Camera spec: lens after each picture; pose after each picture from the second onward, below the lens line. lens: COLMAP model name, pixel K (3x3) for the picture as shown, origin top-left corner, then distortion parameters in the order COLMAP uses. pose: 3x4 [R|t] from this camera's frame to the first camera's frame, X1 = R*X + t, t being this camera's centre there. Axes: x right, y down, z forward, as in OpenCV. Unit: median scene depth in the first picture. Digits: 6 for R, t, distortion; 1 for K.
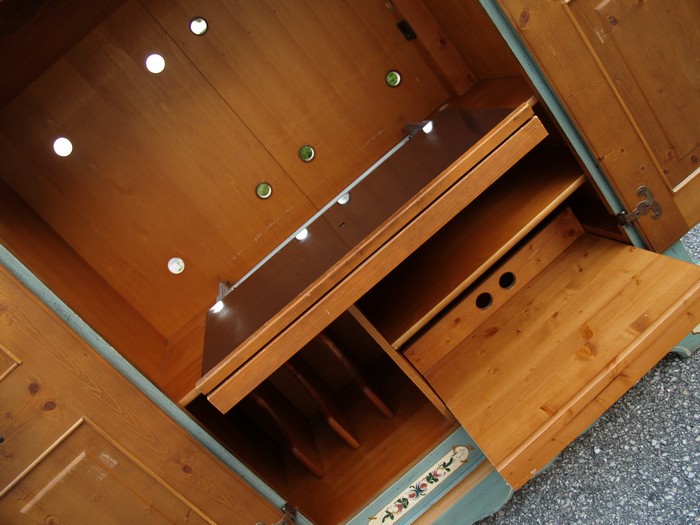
lens RADIAL K [[552.7, 0, 350.0], [0, 552.7, 262.5], [0, 0, 1]] dist [-0.117403, 0.061551]
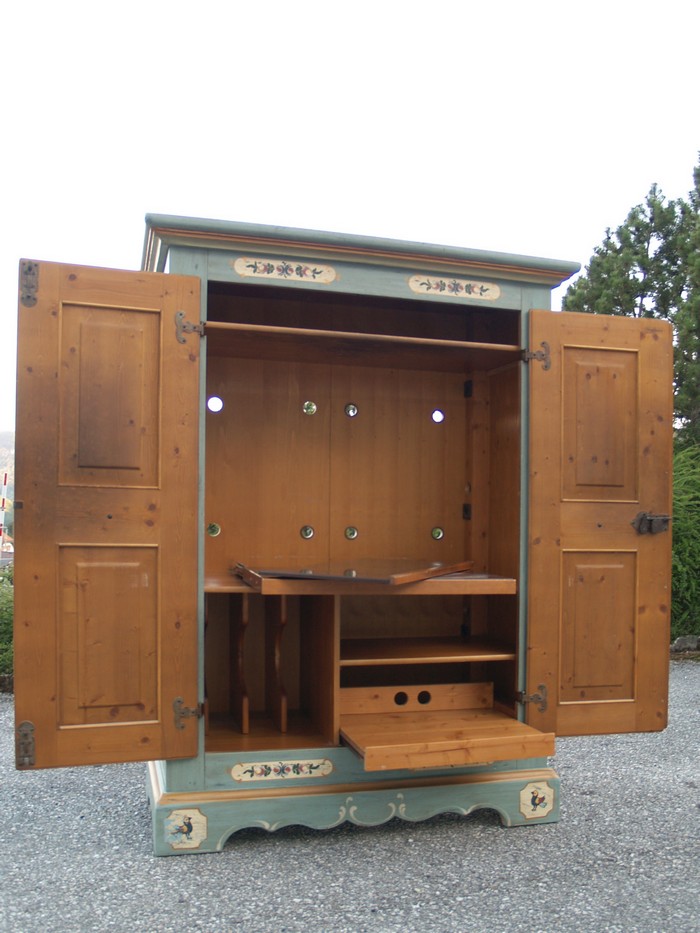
lens RADIAL K [[741.4, 0, 350.0], [0, 741.4, 466.5], [0, 0, 1]] dist [-0.115652, 0.055922]
pose [[0.769305, 0.635126, -0.069173, -0.083494], [-0.601139, 0.682940, -0.414999, 0.546410], [-0.216336, 0.360844, 0.907188, -0.817727]]
